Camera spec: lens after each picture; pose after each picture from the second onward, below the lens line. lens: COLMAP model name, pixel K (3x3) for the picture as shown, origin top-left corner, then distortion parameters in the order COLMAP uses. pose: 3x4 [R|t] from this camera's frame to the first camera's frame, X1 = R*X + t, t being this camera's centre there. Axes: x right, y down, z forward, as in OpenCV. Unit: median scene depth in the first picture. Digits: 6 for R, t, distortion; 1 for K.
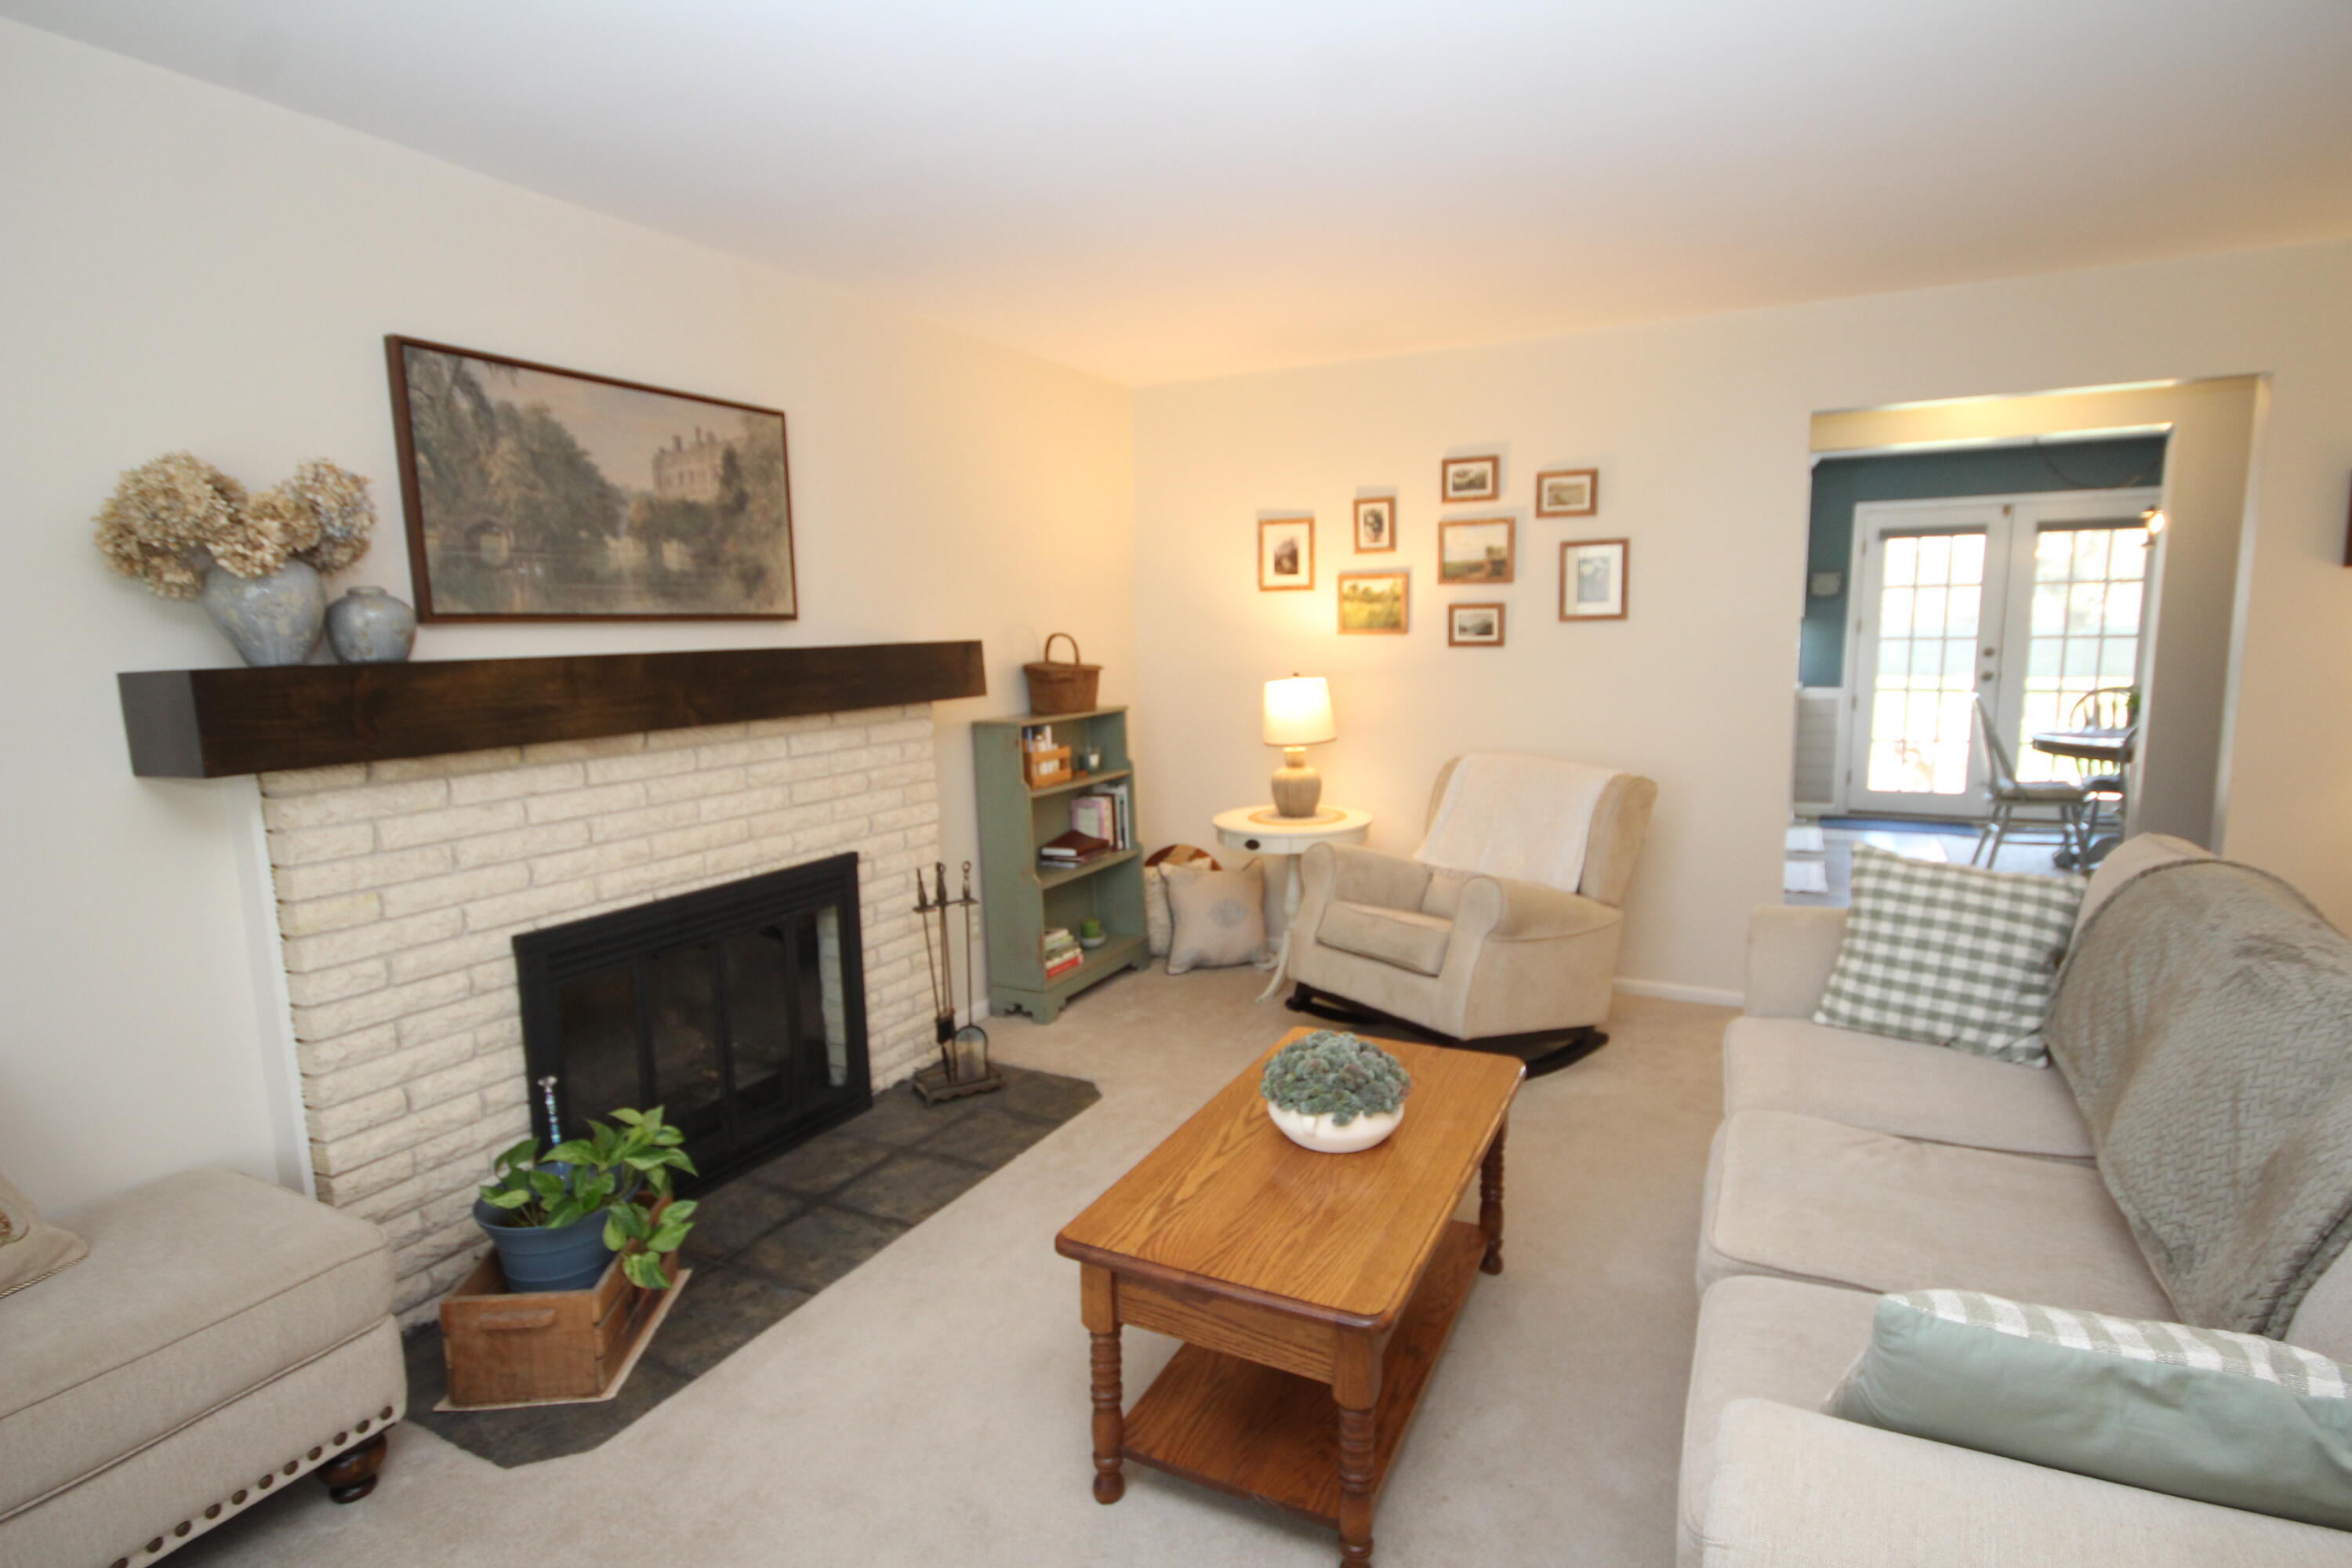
lens RADIAL K [[1159.4, 0, 1176.0], [0, 1159.4, 784.0], [0, 0, 1]] dist [0.002258, 0.000670]
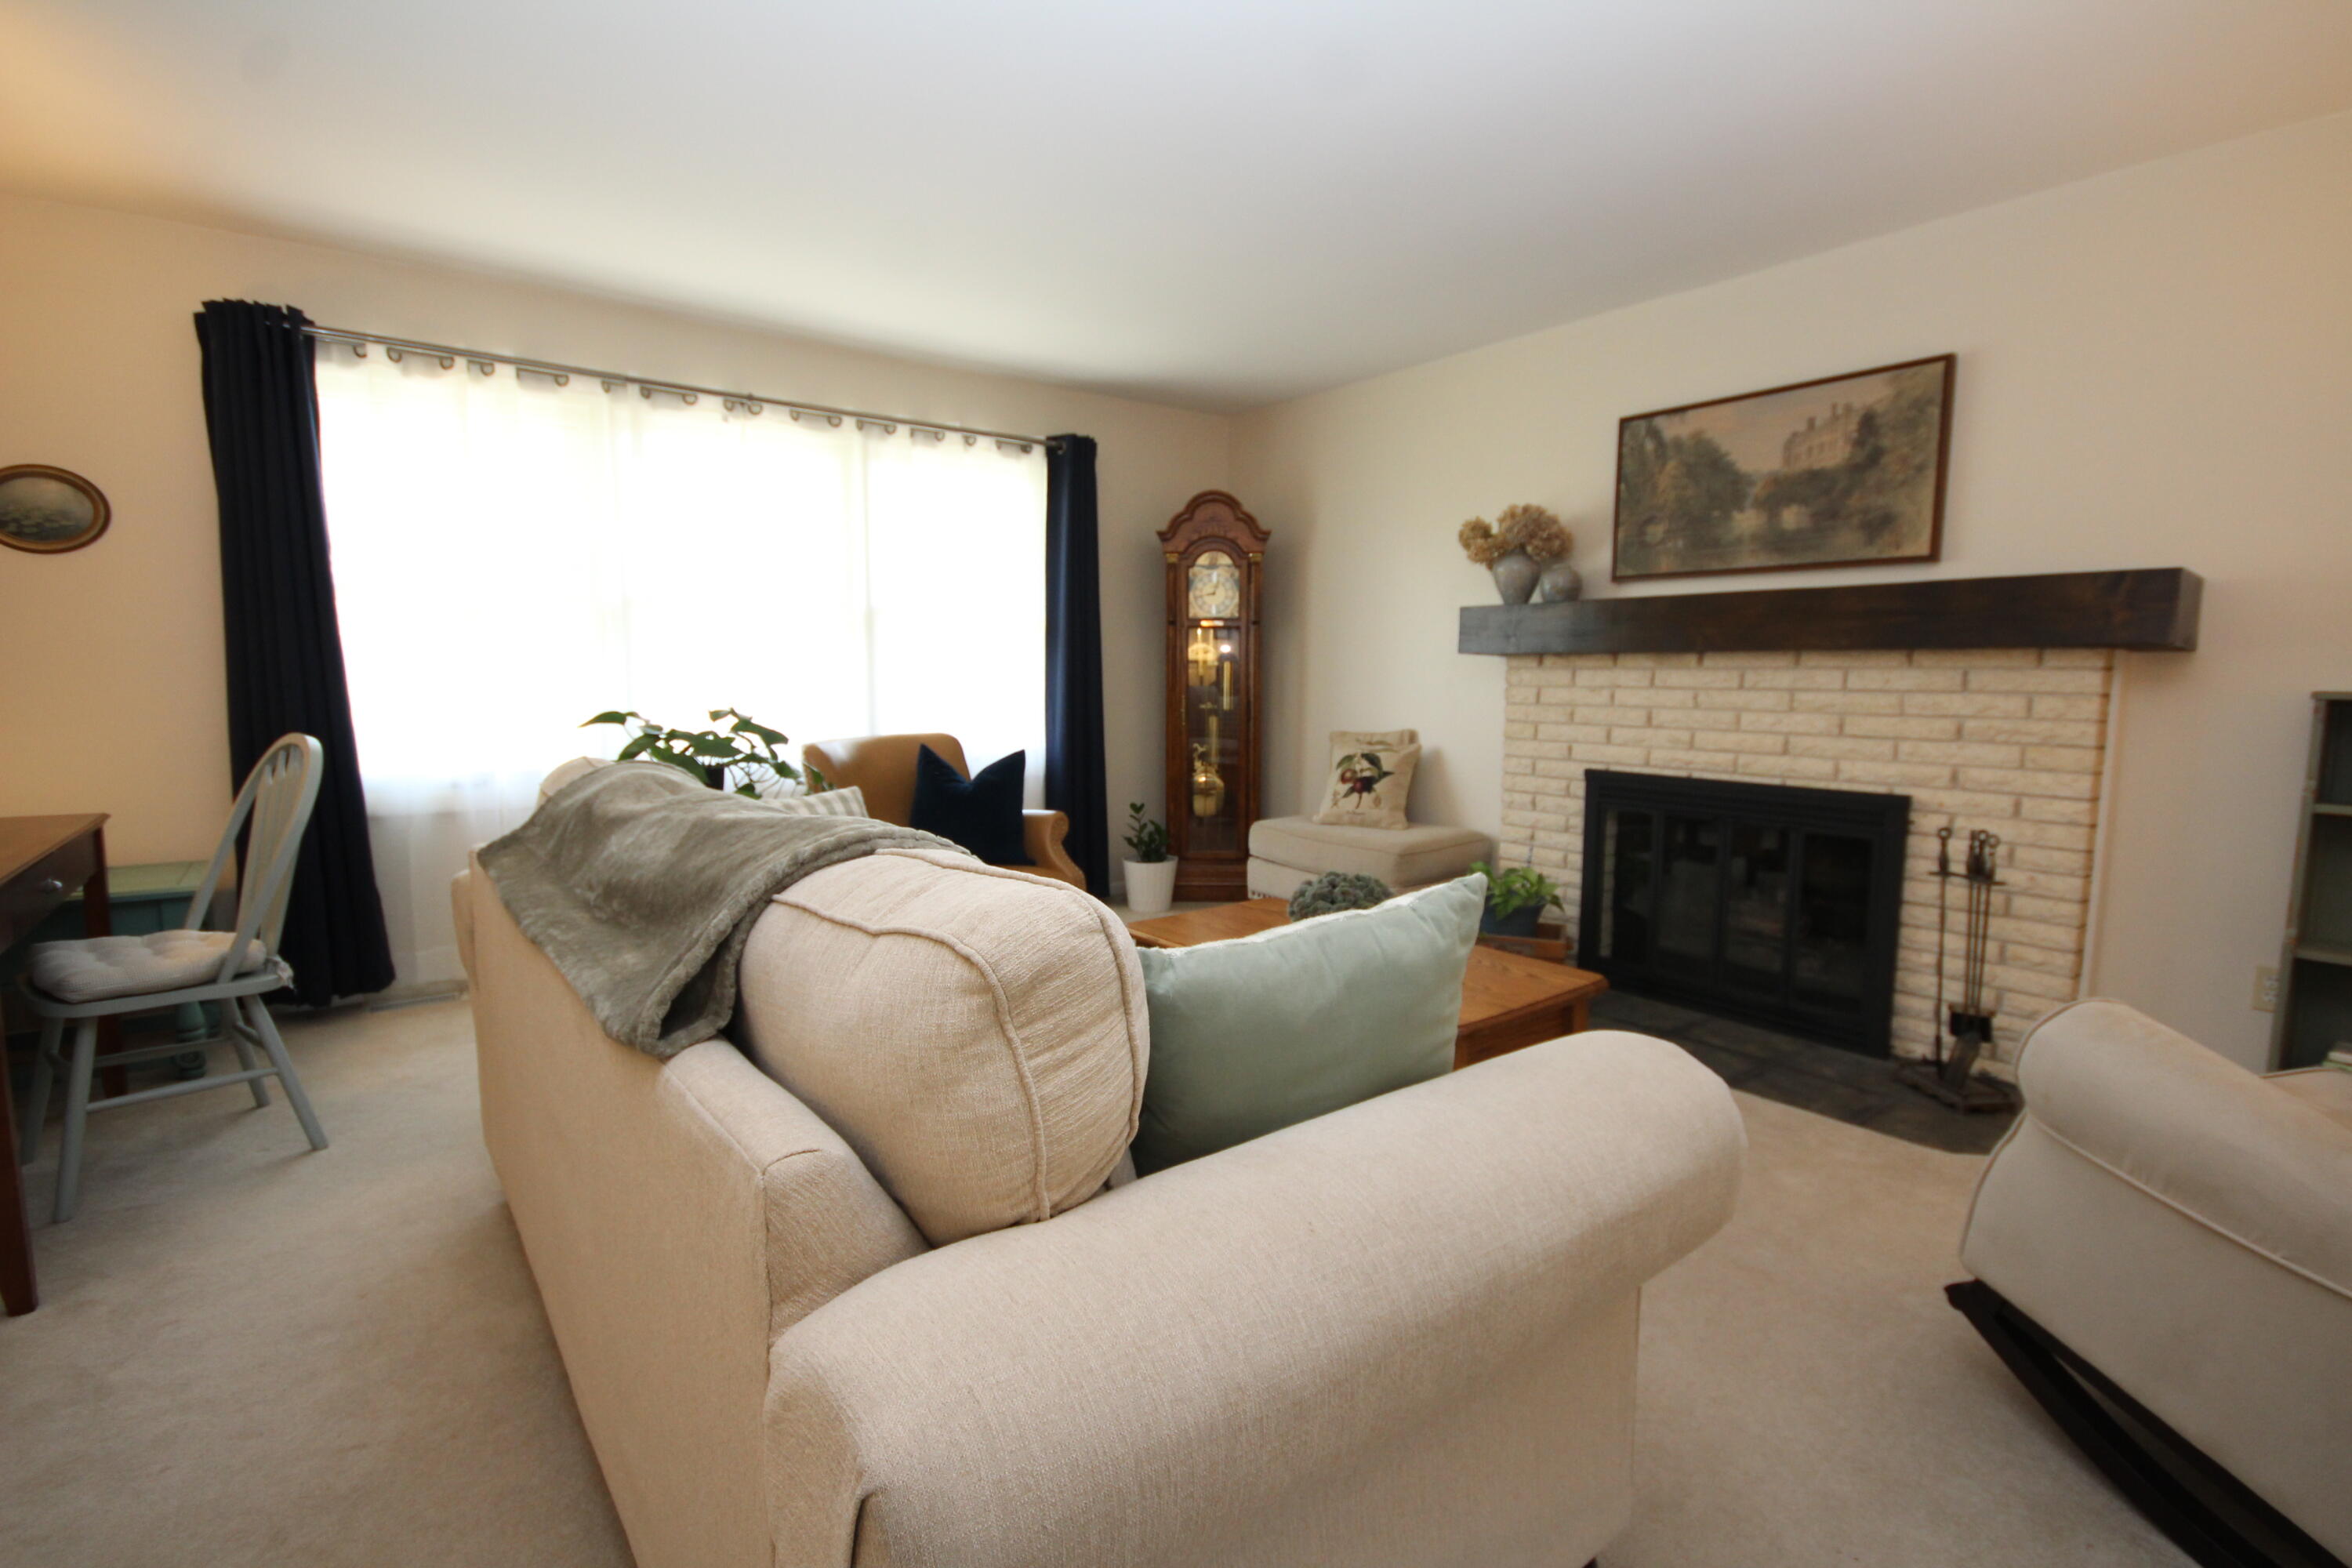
lens RADIAL K [[1102.6, 0, 1176.0], [0, 1102.6, 784.0], [0, 0, 1]] dist [-0.003476, -0.000775]
pose [[-0.427428, 0.106227, -0.897787, 0.953220], [-0.122146, 0.977181, 0.173774, -0.043457], [0.895760, 0.183937, -0.404699, 0.956898]]
